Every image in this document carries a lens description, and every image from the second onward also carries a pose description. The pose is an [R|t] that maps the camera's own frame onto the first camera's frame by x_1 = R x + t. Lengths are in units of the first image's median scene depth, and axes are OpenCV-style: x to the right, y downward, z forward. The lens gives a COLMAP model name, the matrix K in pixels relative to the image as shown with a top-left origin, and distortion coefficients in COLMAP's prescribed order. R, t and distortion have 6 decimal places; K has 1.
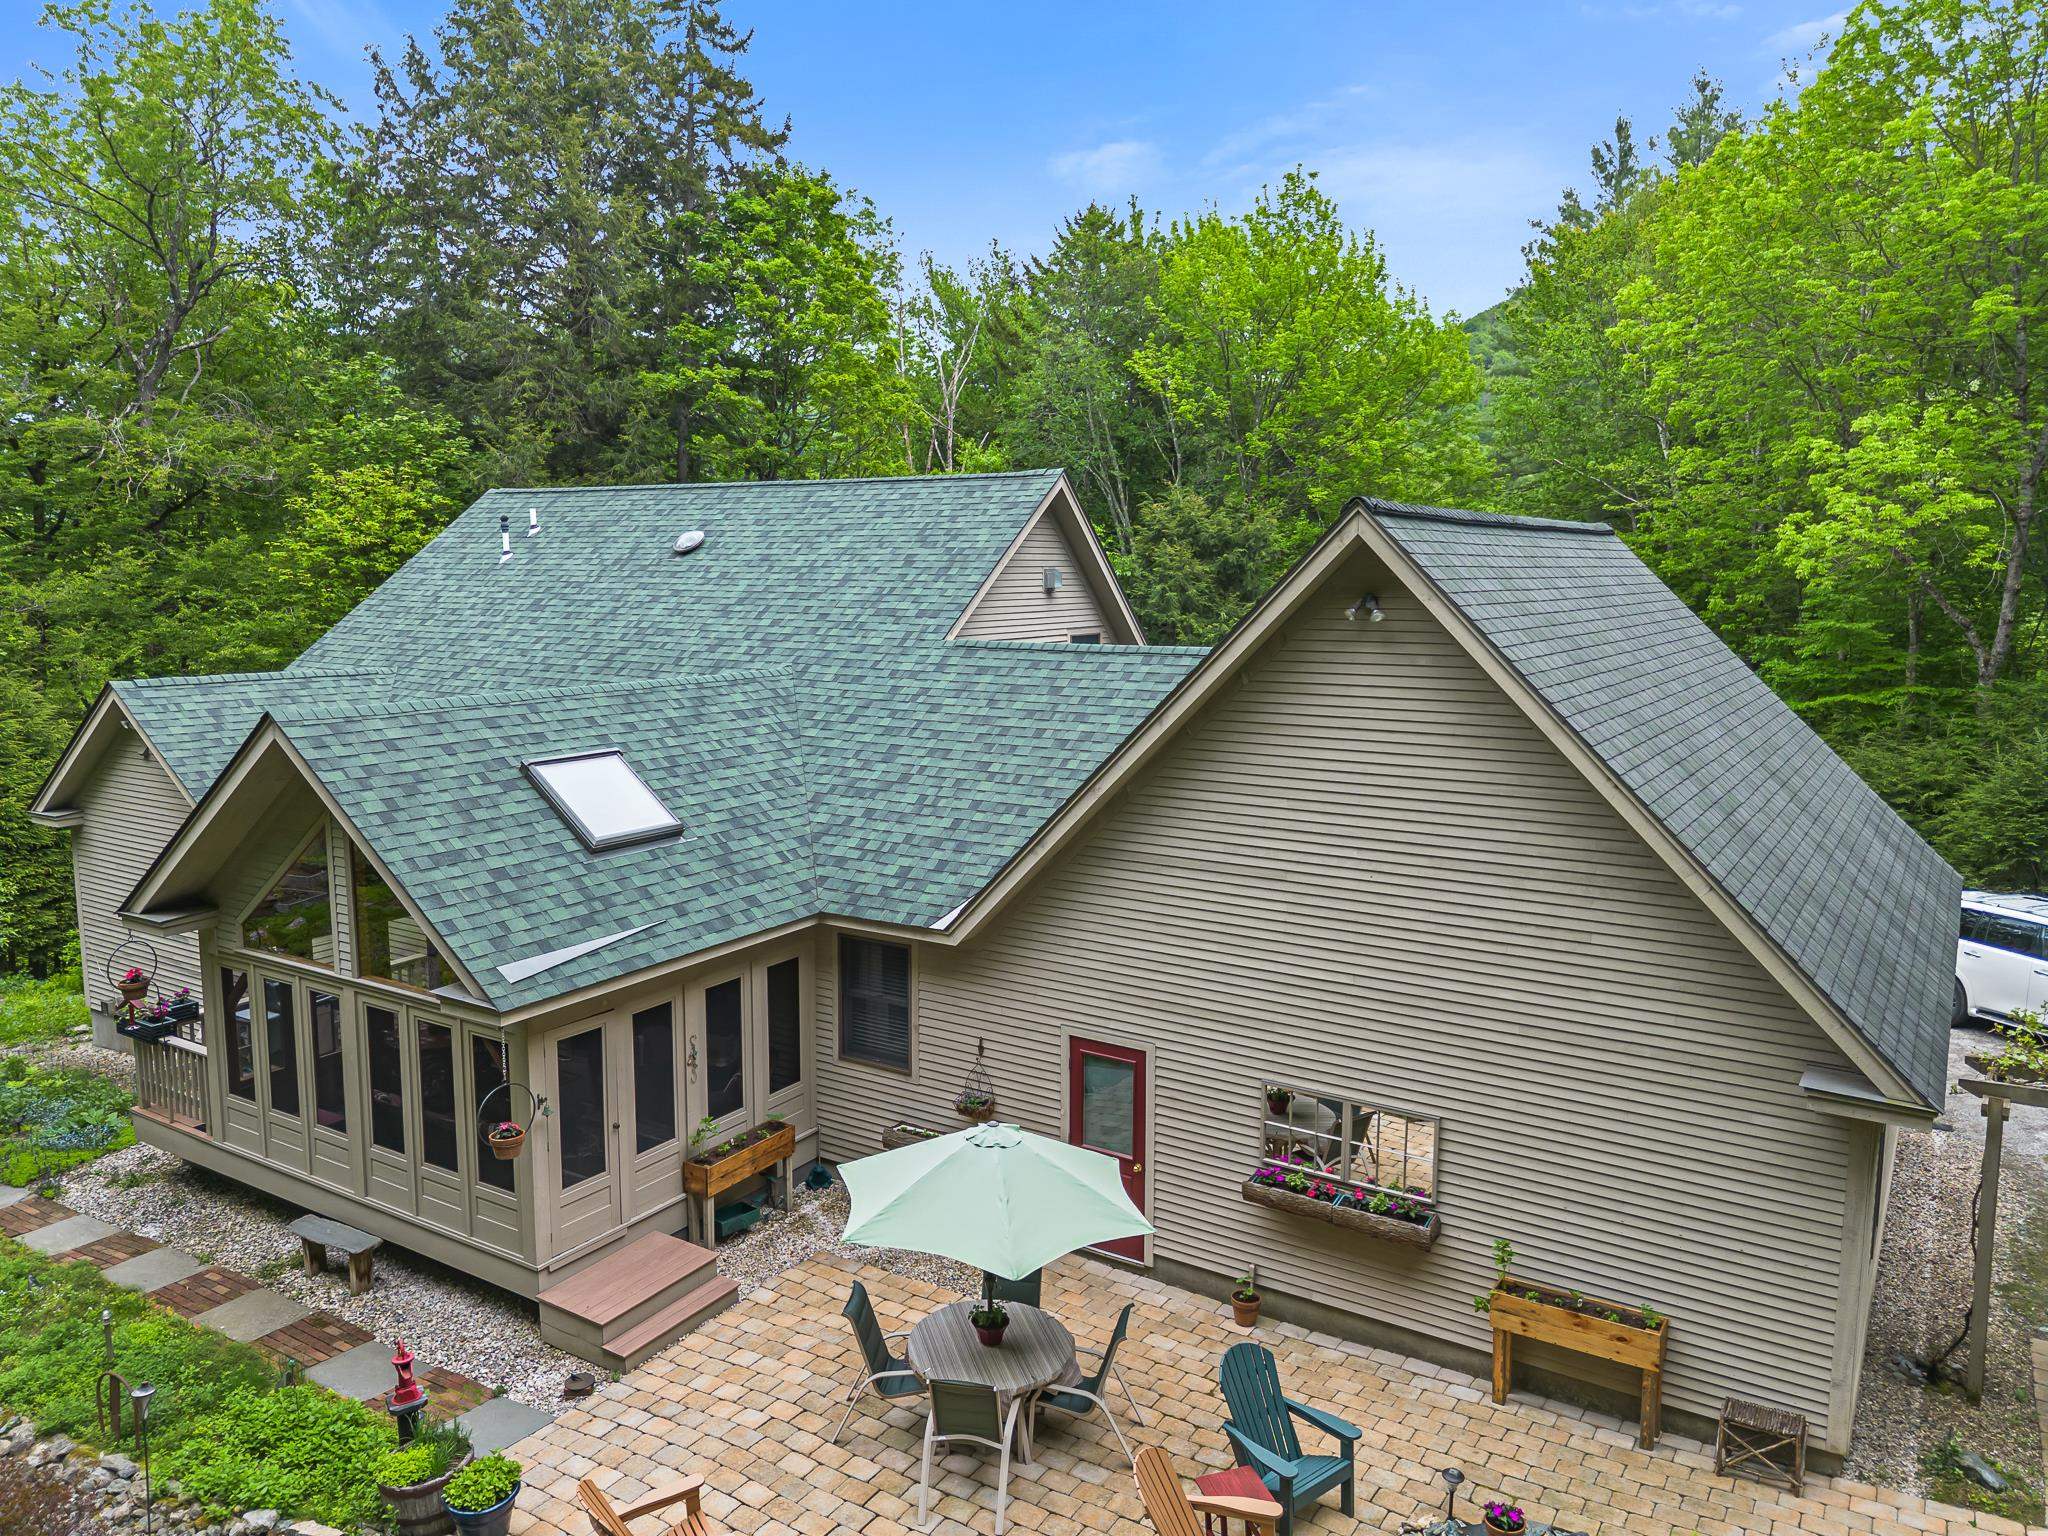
lens RADIAL K [[1485.7, 0, 990.2], [0, 1485.7, 762.6], [0, 0, 1]] dist [0.023728, -0.003102]
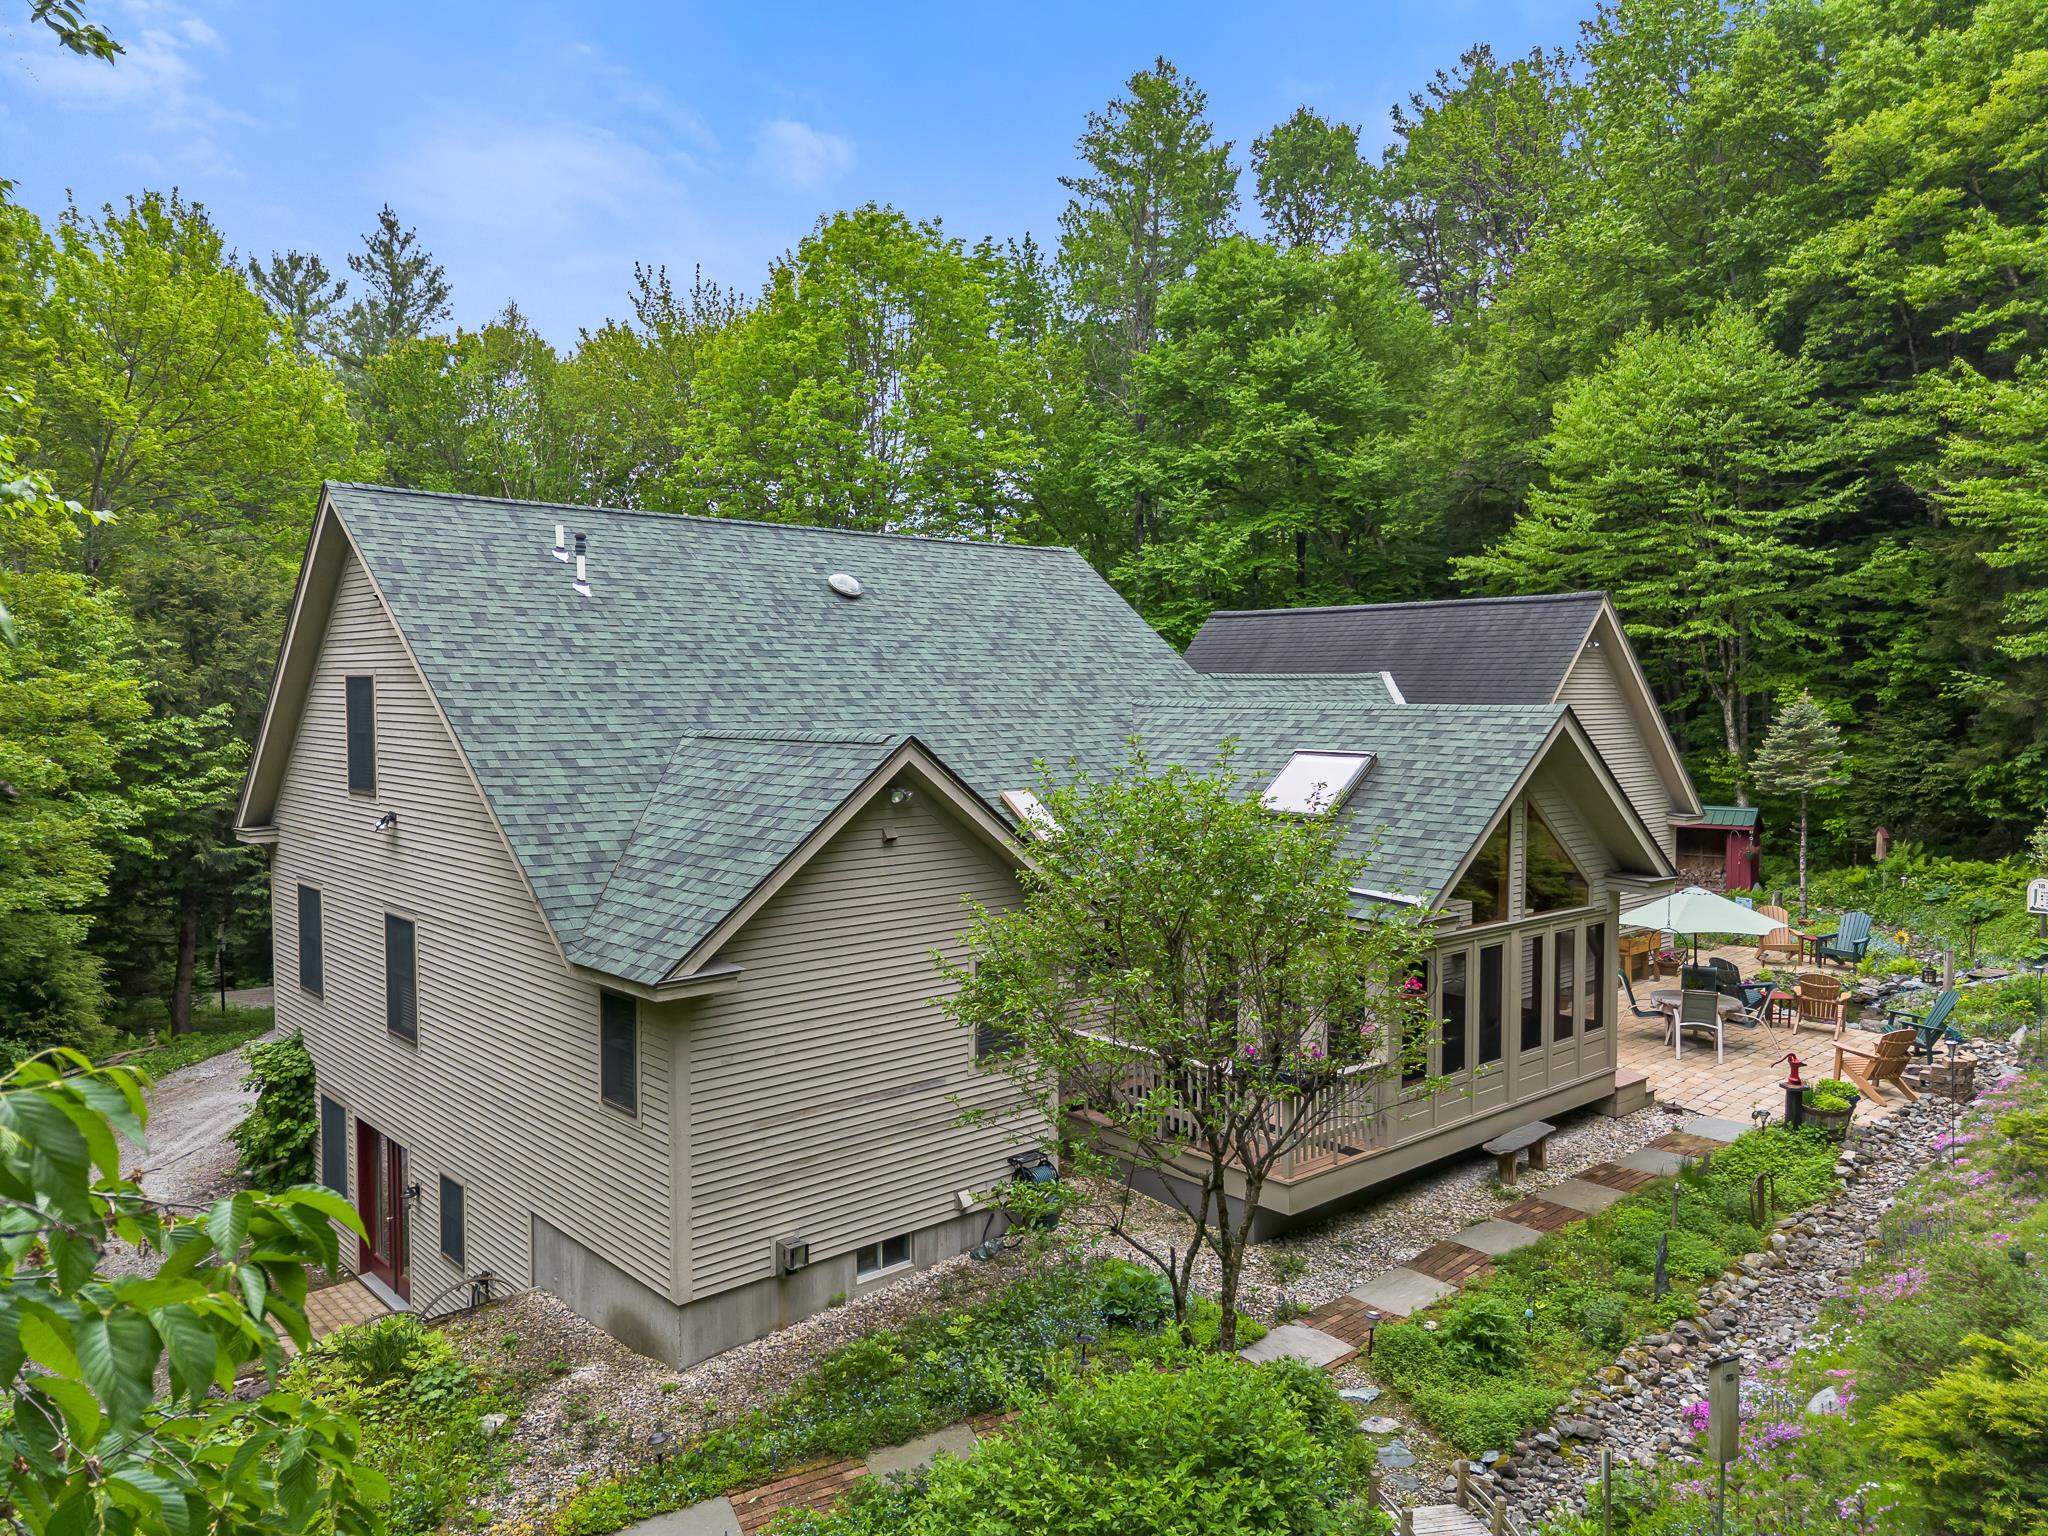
lens RADIAL K [[1485.7, 0, 990.2], [0, 1485.7, 762.6], [0, 0, 1]] dist [0.023728, -0.003102]
pose [[0.273246, -0.066204, 0.959663, -1.575426], [0.130852, 0.990914, 0.031102, -0.074717], [-0.953003, 0.117075, 0.279426, 0.958559]]
